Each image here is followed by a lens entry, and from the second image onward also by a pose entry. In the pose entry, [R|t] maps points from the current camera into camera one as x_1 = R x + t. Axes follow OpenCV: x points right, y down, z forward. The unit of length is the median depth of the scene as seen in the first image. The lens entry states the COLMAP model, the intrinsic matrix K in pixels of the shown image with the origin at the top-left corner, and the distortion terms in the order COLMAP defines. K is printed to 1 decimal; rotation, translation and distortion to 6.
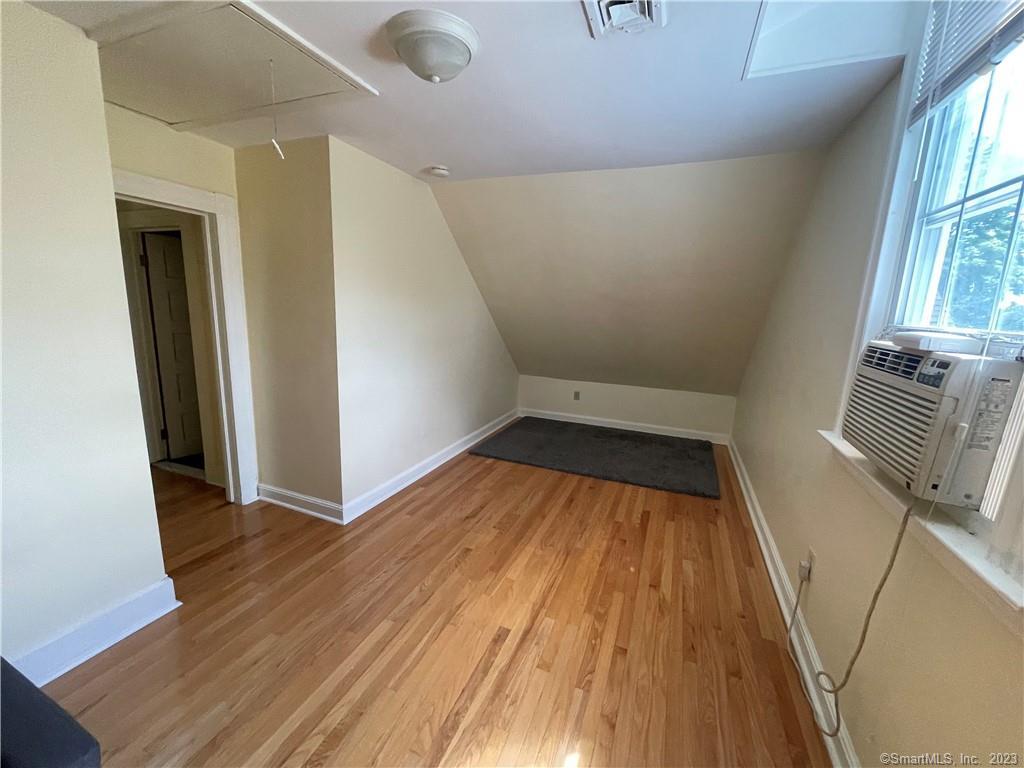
lens RADIAL K [[415.0, 0, 510.0], [0, 415.0, 383.1], [0, 0, 1]] dist [0.000785, 0.000003]
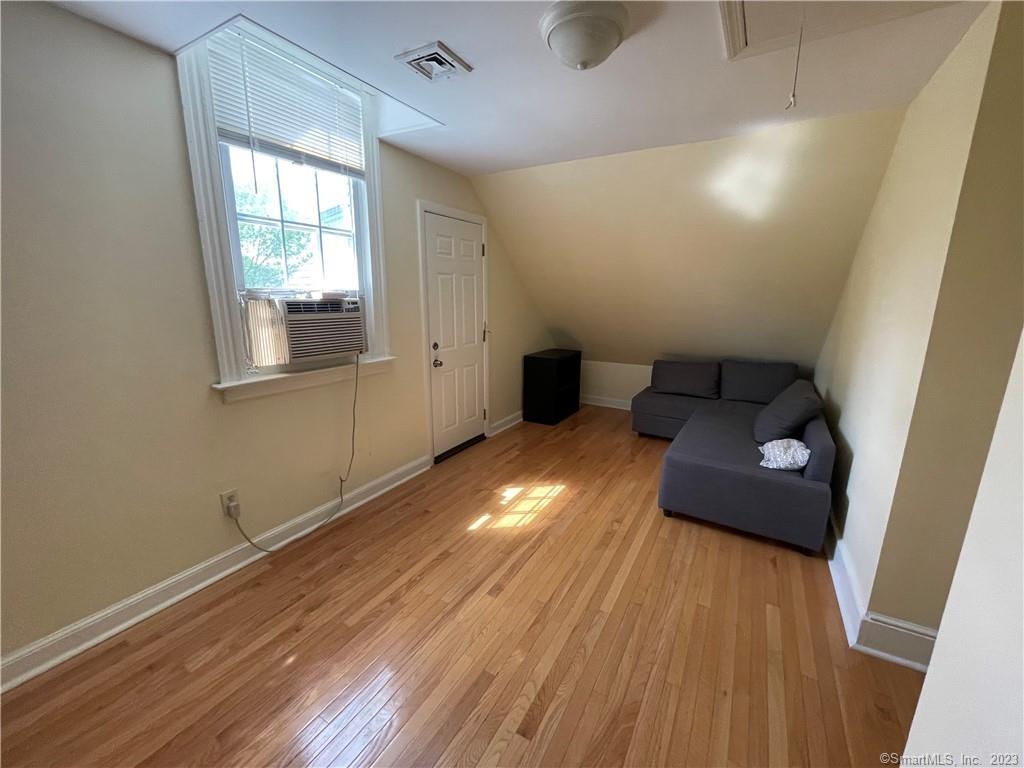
lens RADIAL K [[415.0, 0, 513.9], [0, 415.0, 383.3], [0, 0, 1]] dist [0.000785, 0.000003]
pose [[-0.988594, -0.077533, 0.129117, -0.160578], [-0.020229, 0.917897, 0.396303, -0.319554], [-0.149242, 0.389171, -0.908995, 1.718835]]
